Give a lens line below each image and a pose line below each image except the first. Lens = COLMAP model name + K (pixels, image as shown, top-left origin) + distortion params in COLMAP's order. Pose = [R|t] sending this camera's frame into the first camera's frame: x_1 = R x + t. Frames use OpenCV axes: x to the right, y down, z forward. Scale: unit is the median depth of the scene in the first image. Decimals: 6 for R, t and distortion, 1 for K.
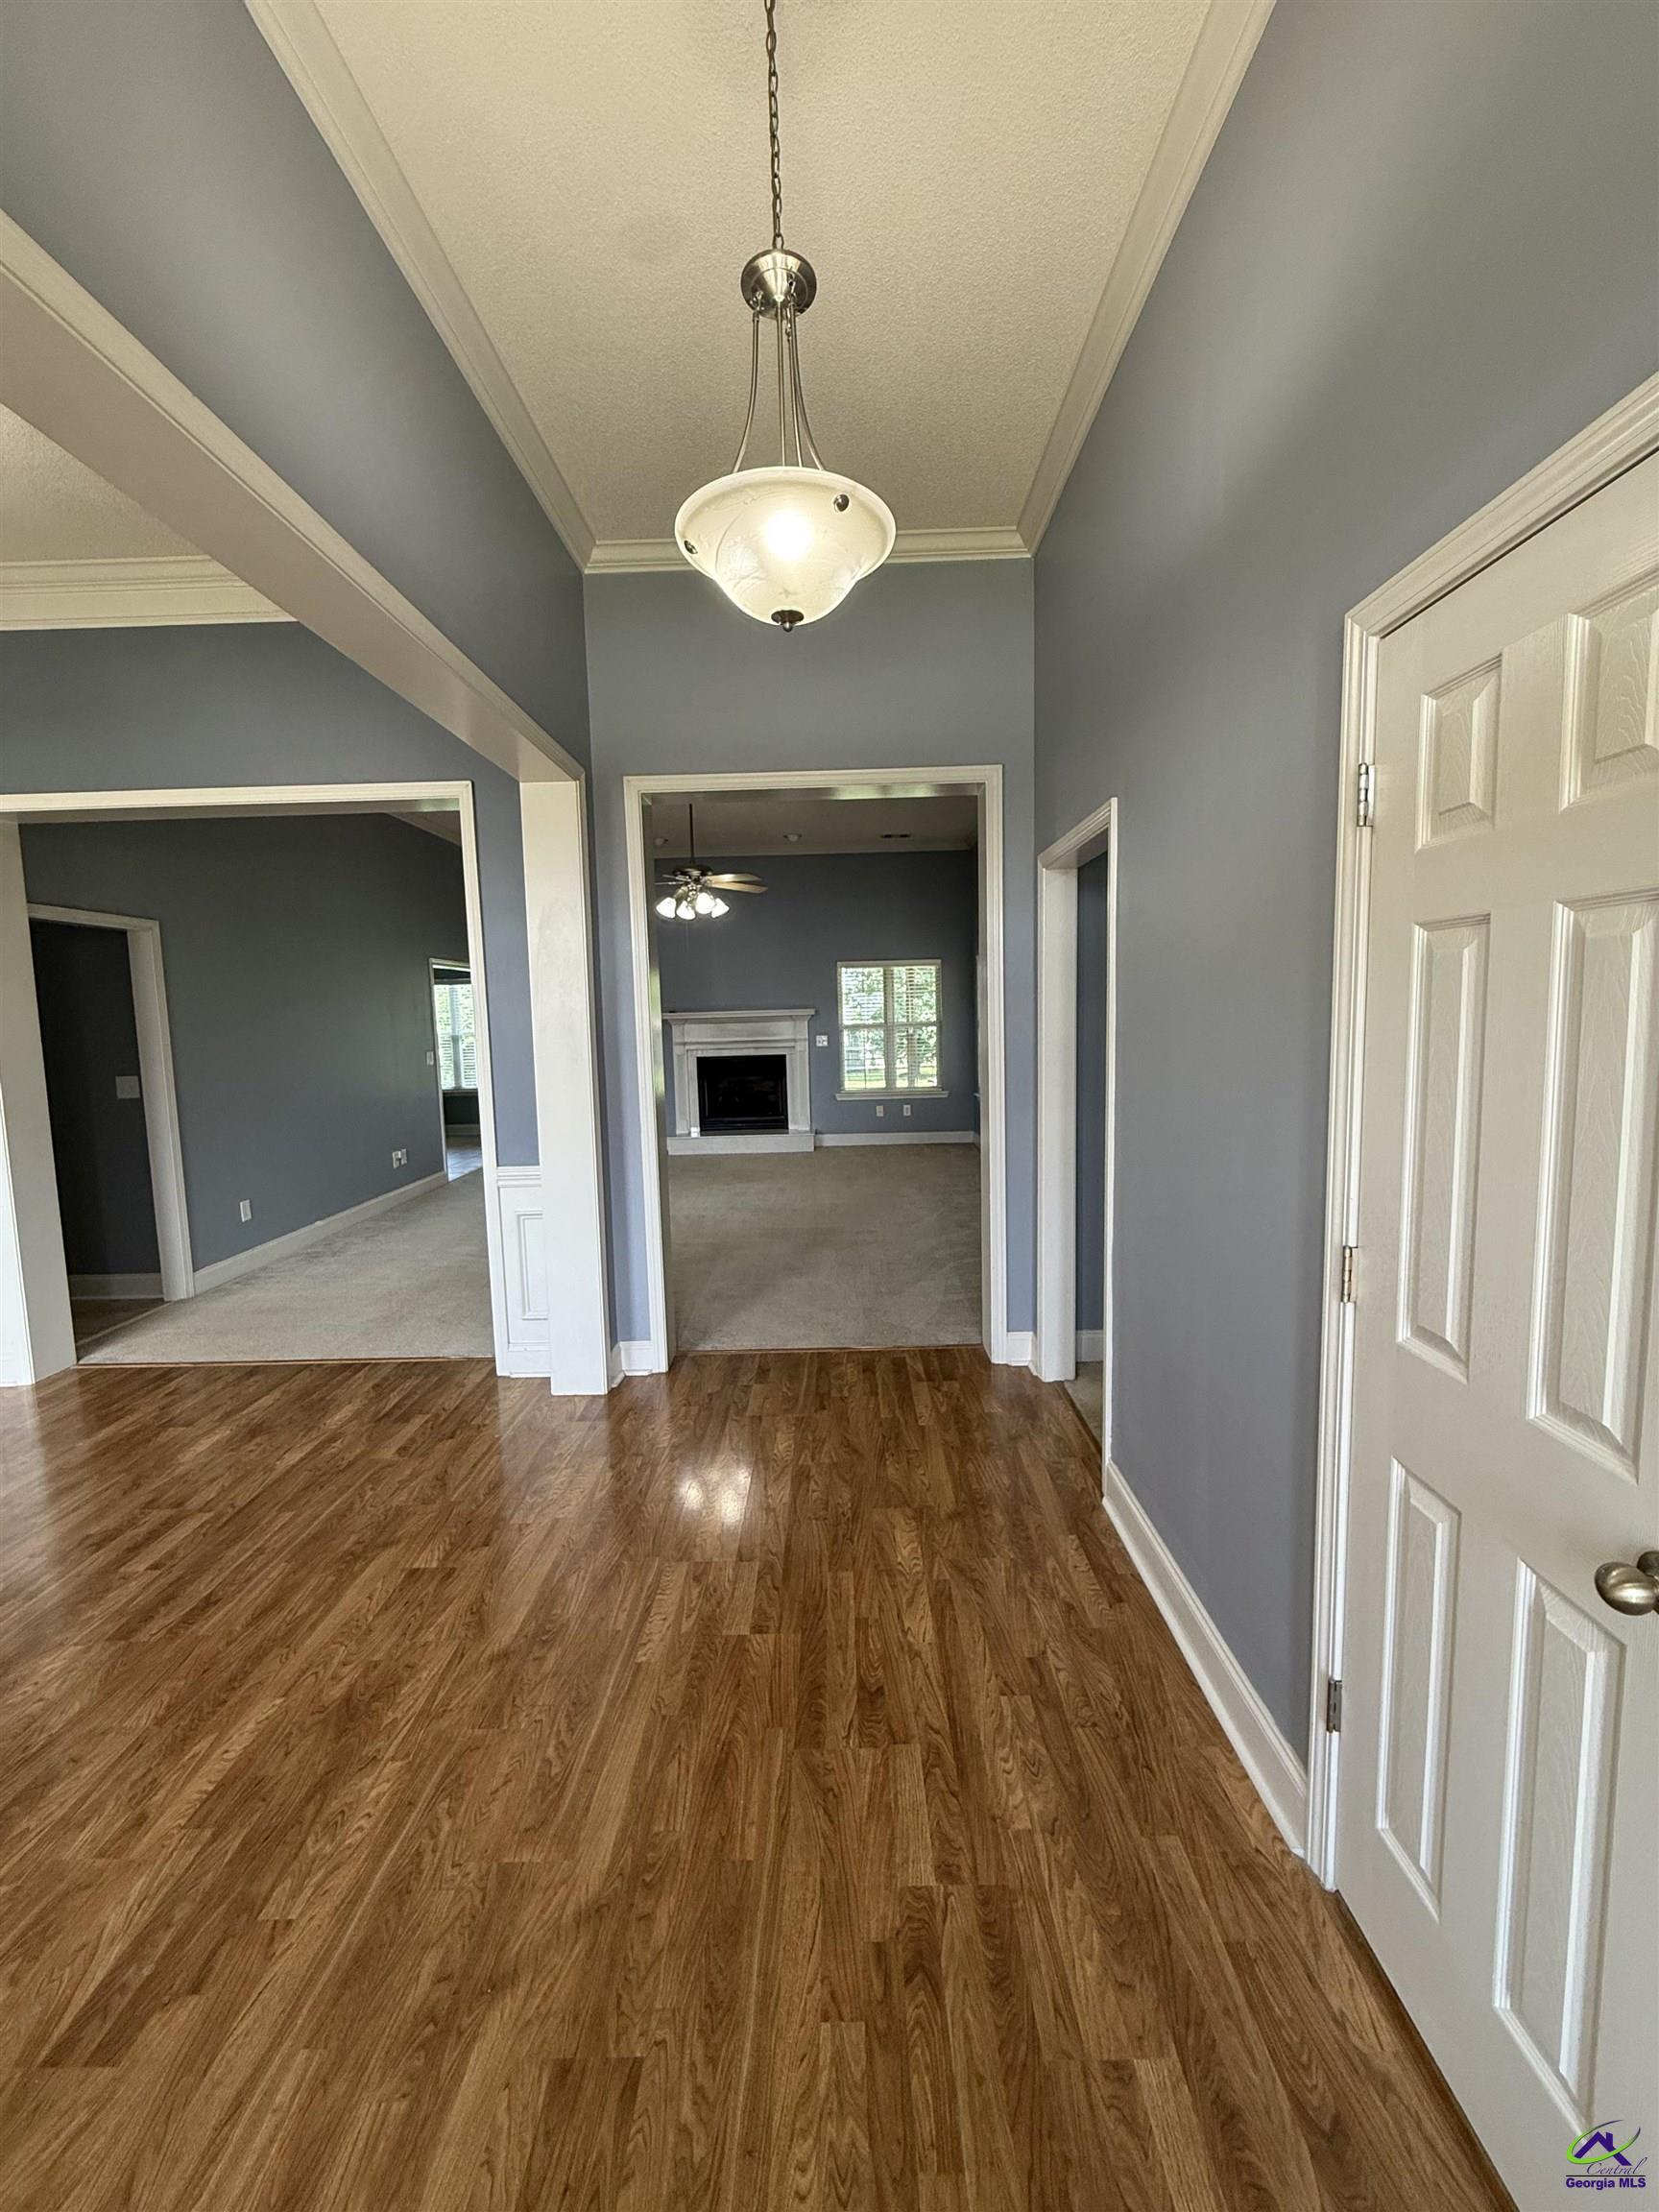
lens RADIAL K [[882.7, 0, 829.9], [0, 882.7, 1096.8], [0, 0, 1]] dist [-0.000445, 0.000669]
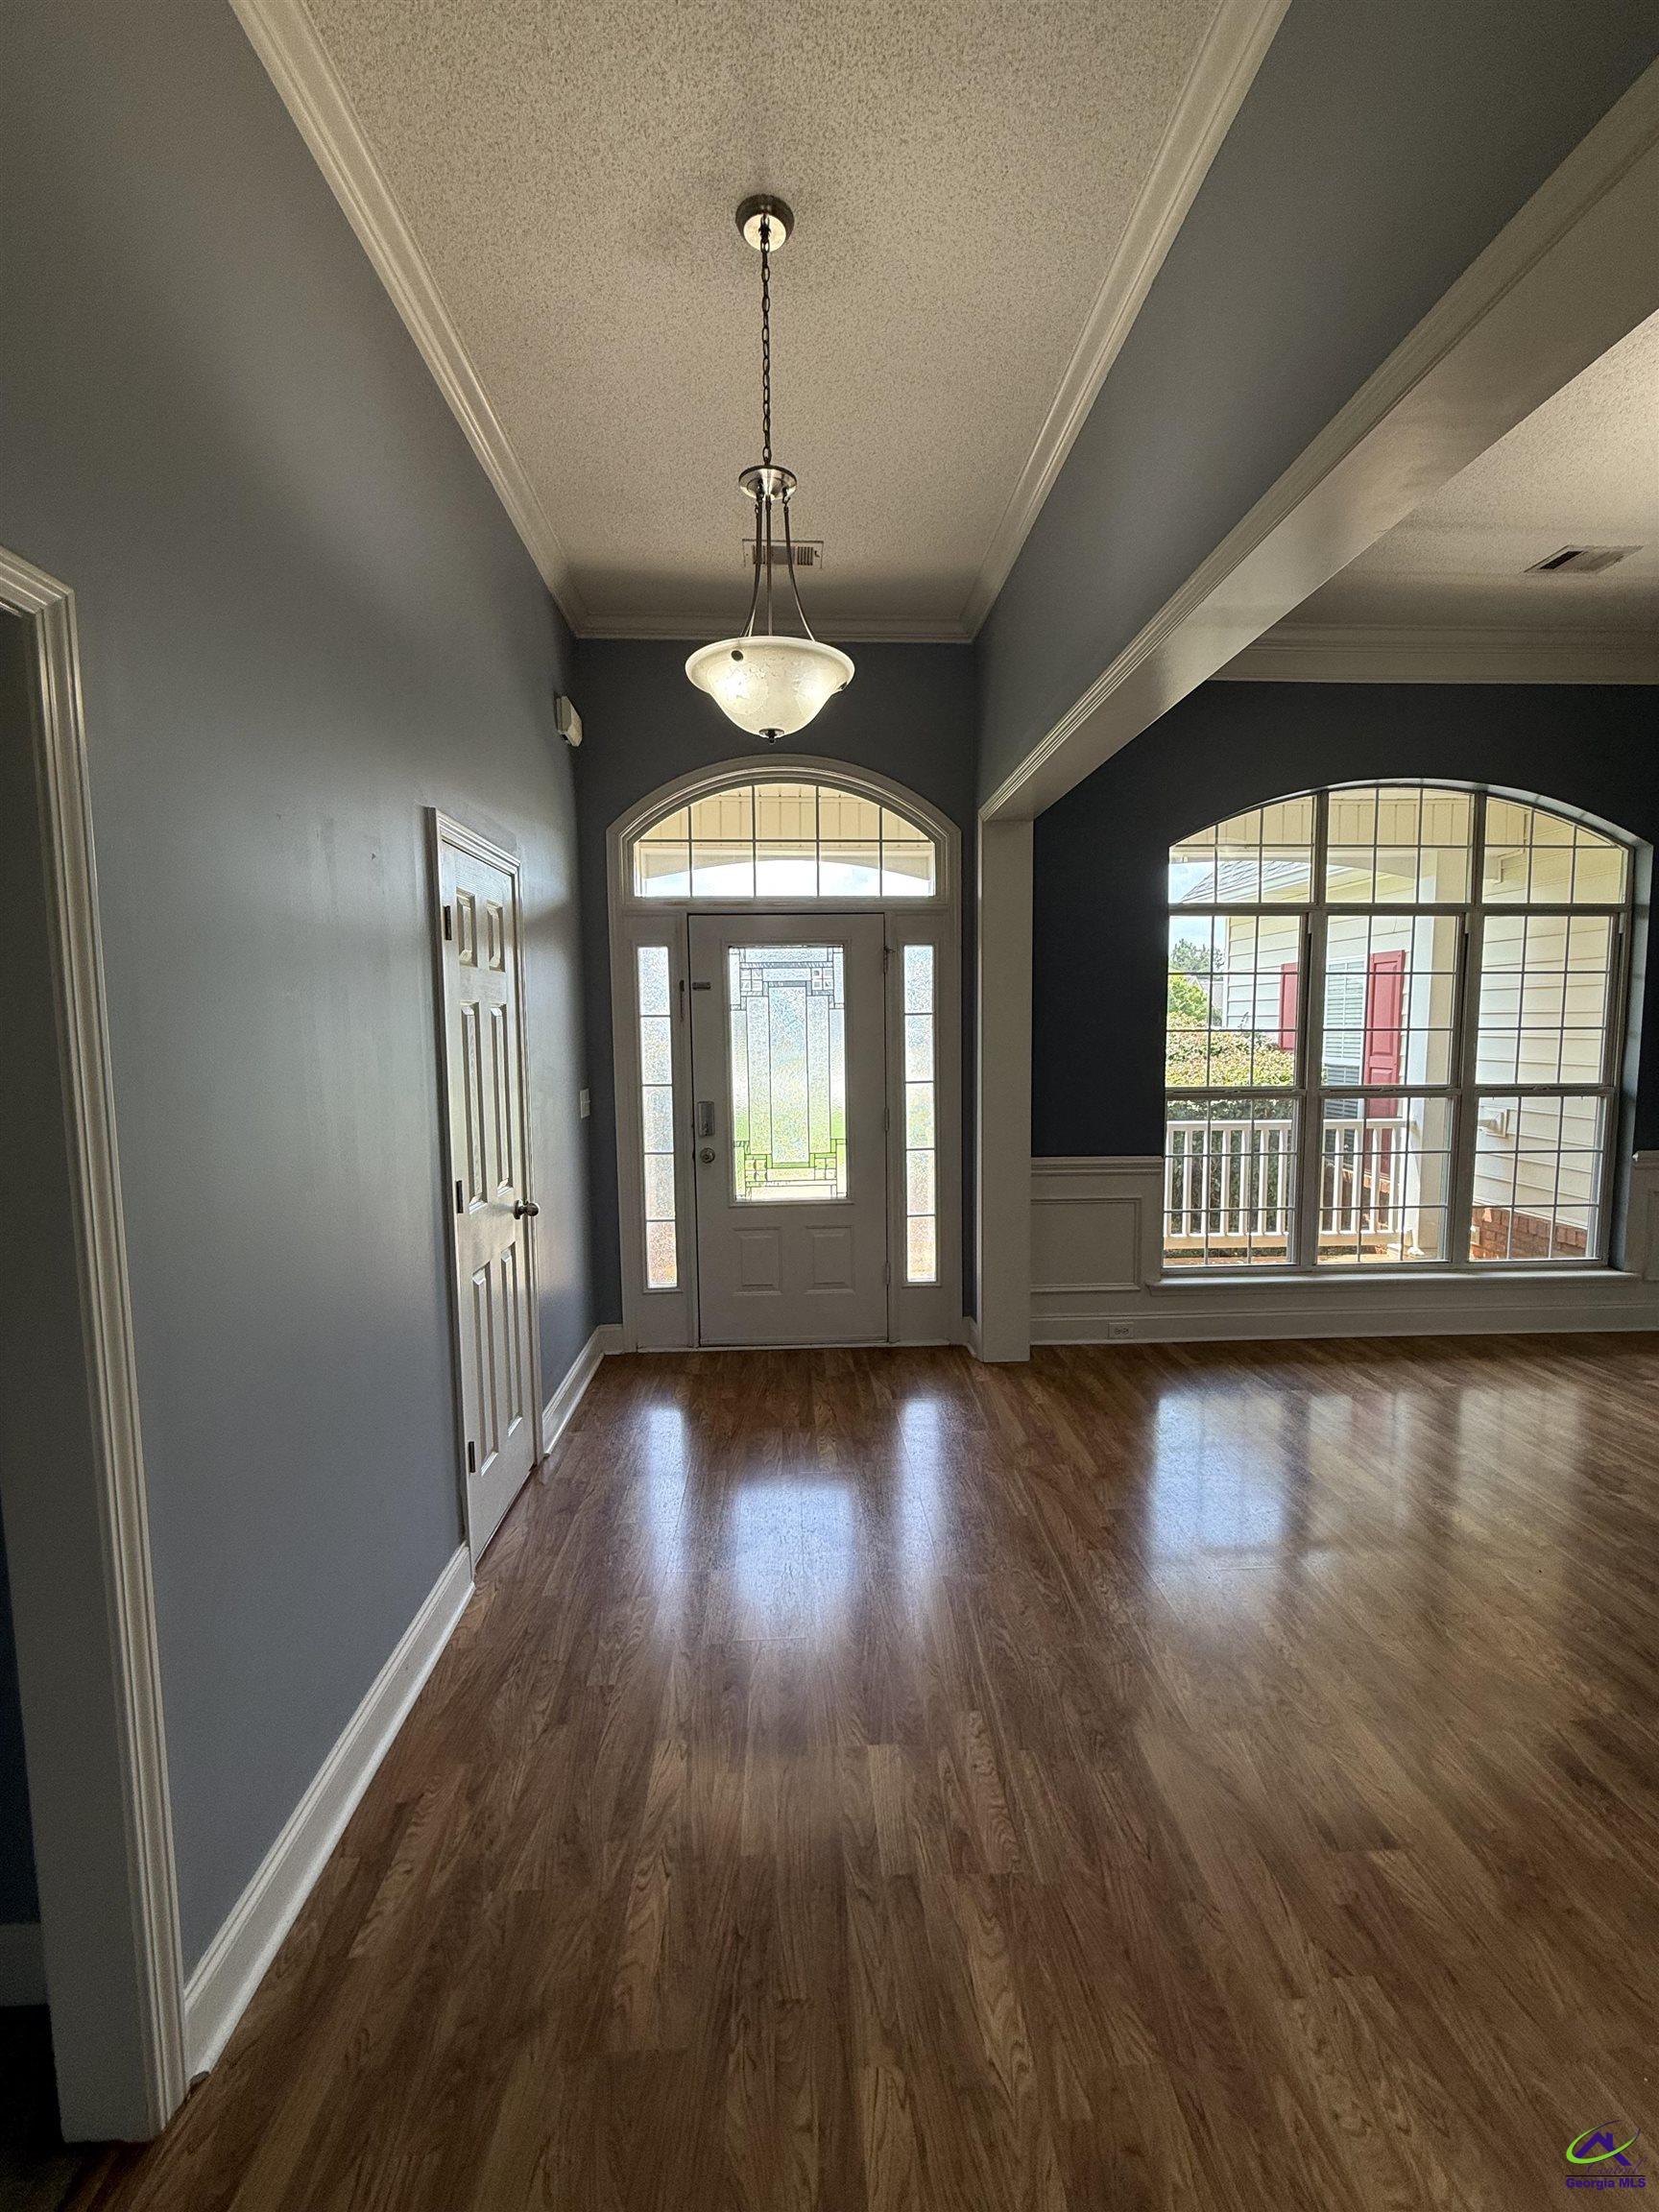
lens RADIAL K [[882.7, 0, 829.9], [0, 882.7, 1096.8], [0, 0, 1]] dist [-0.000445, 0.000669]
pose [[-0.997899, 0.037570, -0.052775, -0.009705], [0.027525, 0.983357, 0.179586, -0.053026], [0.058644, 0.177756, -0.982326, 0.511679]]
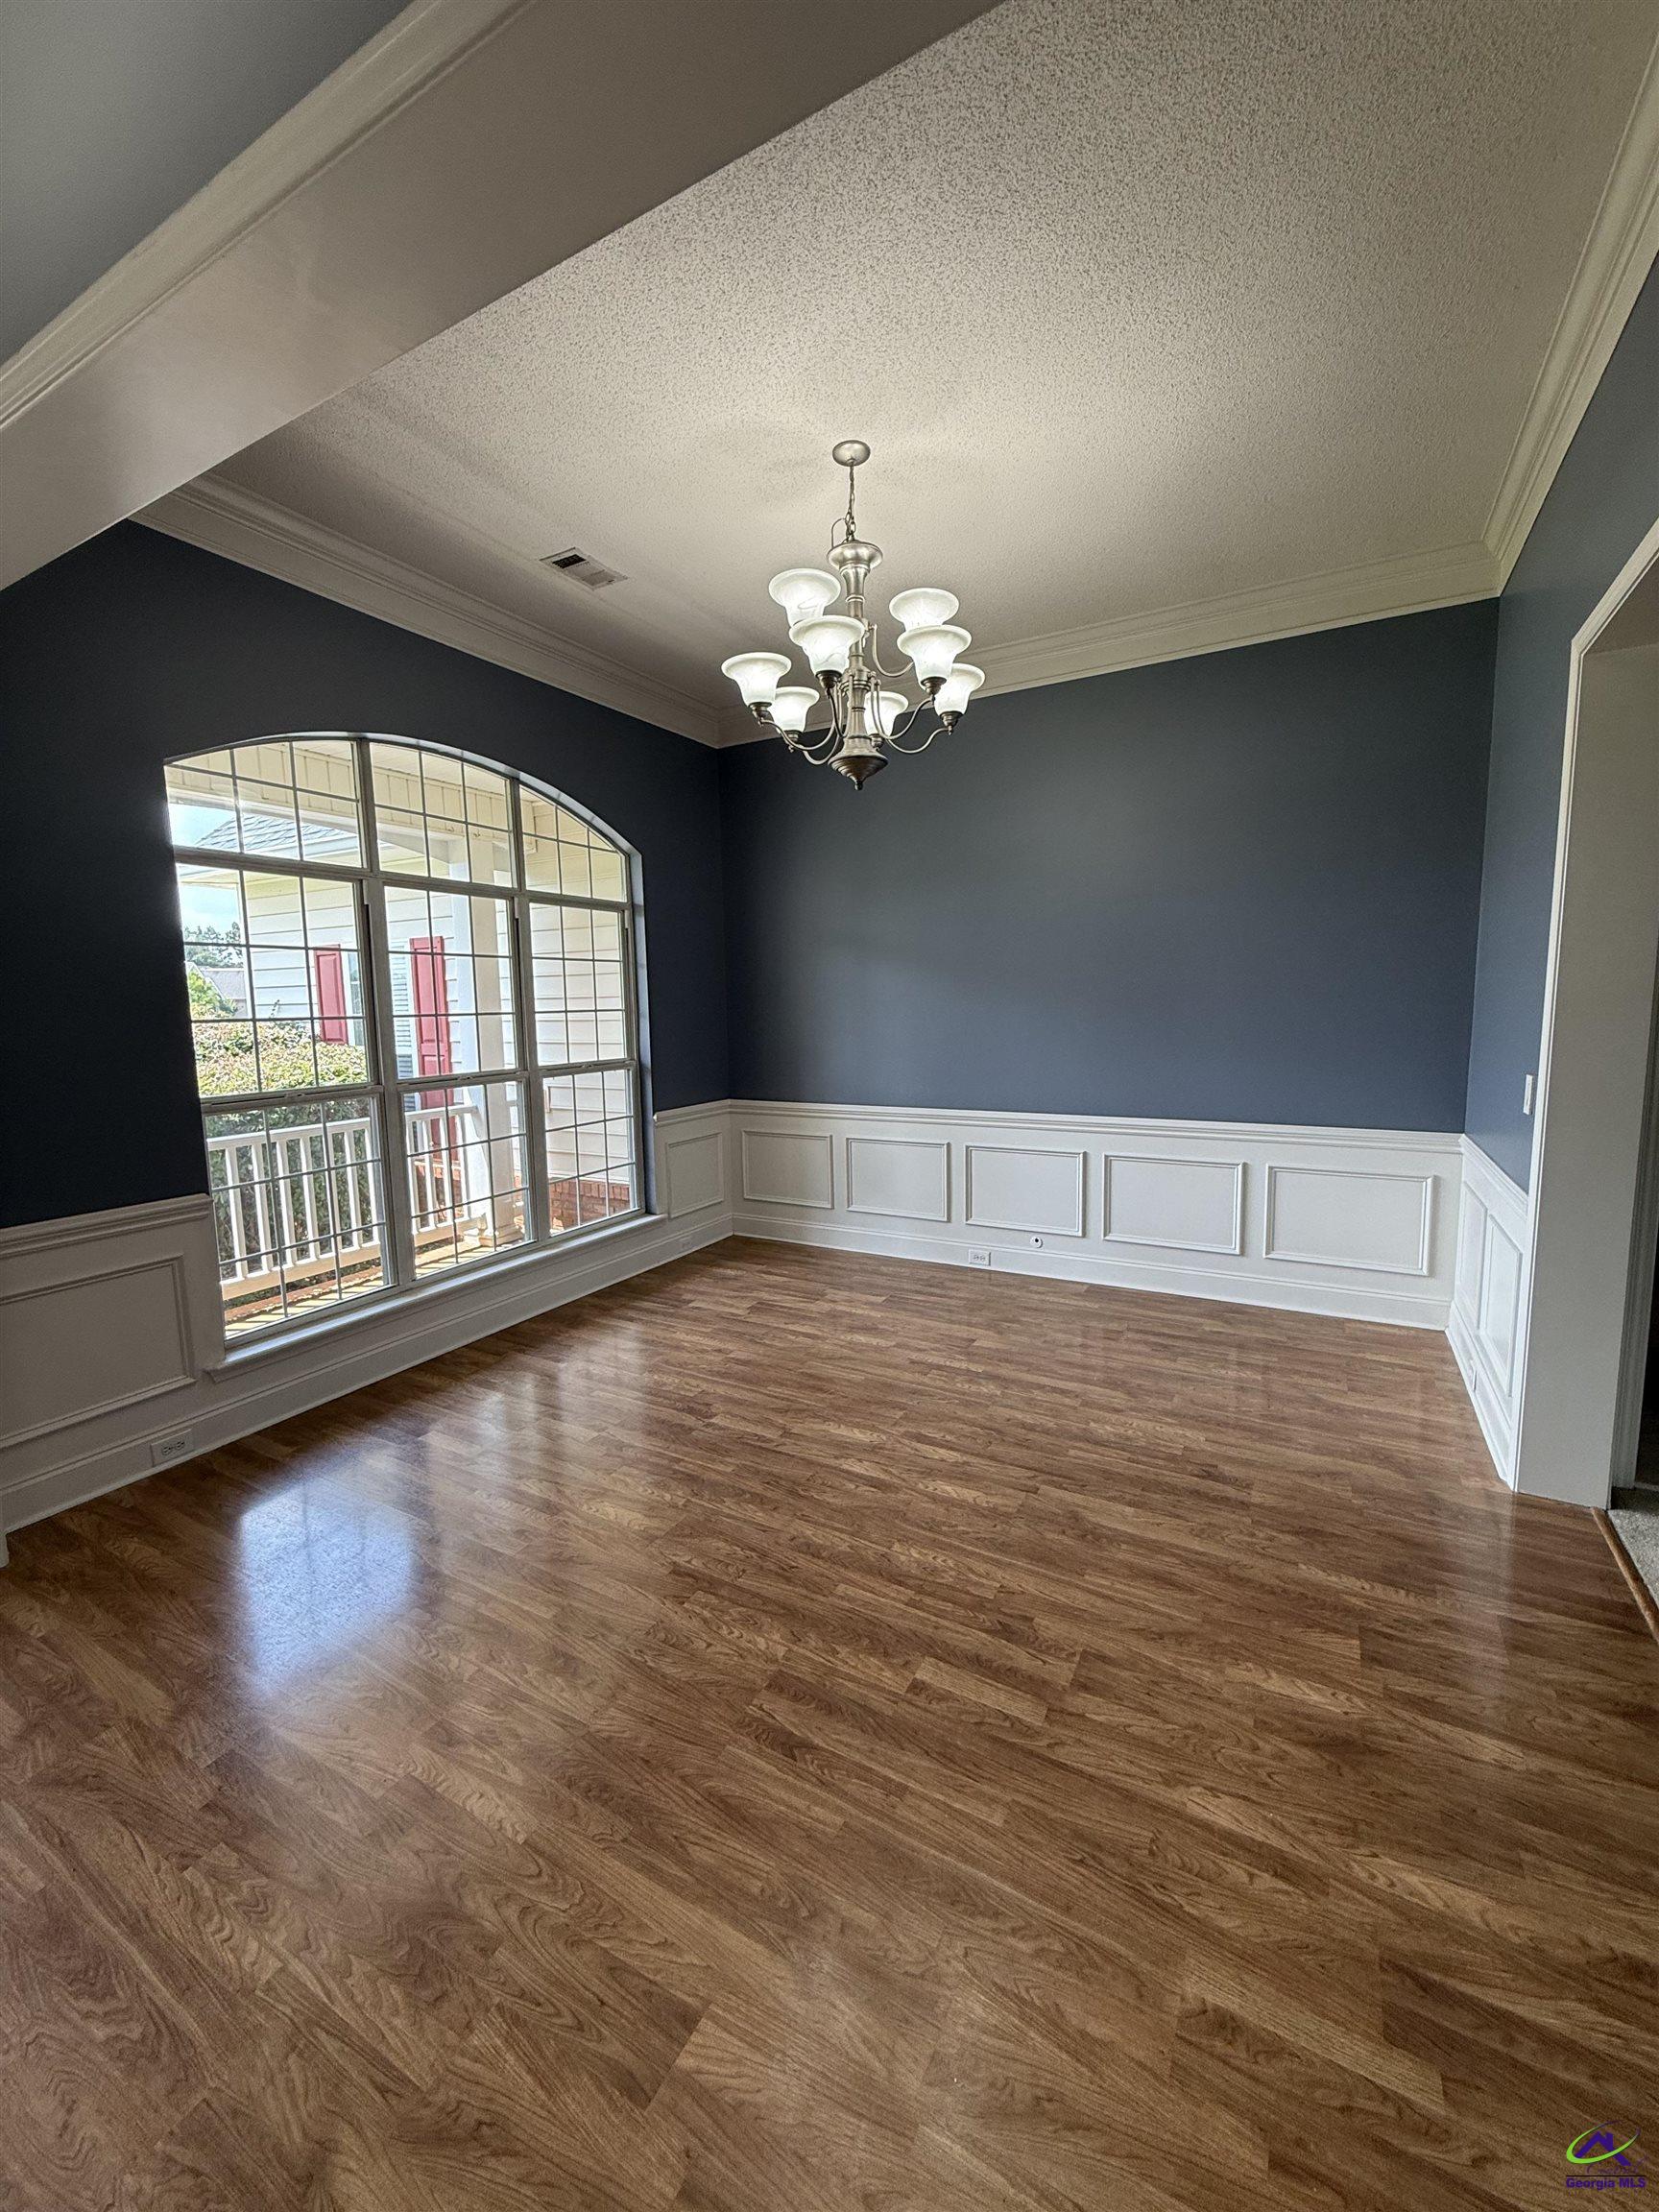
lens RADIAL K [[882.7, 0, 829.9], [0, 882.7, 1096.8], [0, 0, 1]] dist [-0.000445, 0.000669]
pose [[-0.481951, 0.130497, -0.866426, -0.038819], [-0.051677, 0.982892, 0.176784, -0.040306], [0.874673, 0.129975, -0.466962, 0.417136]]
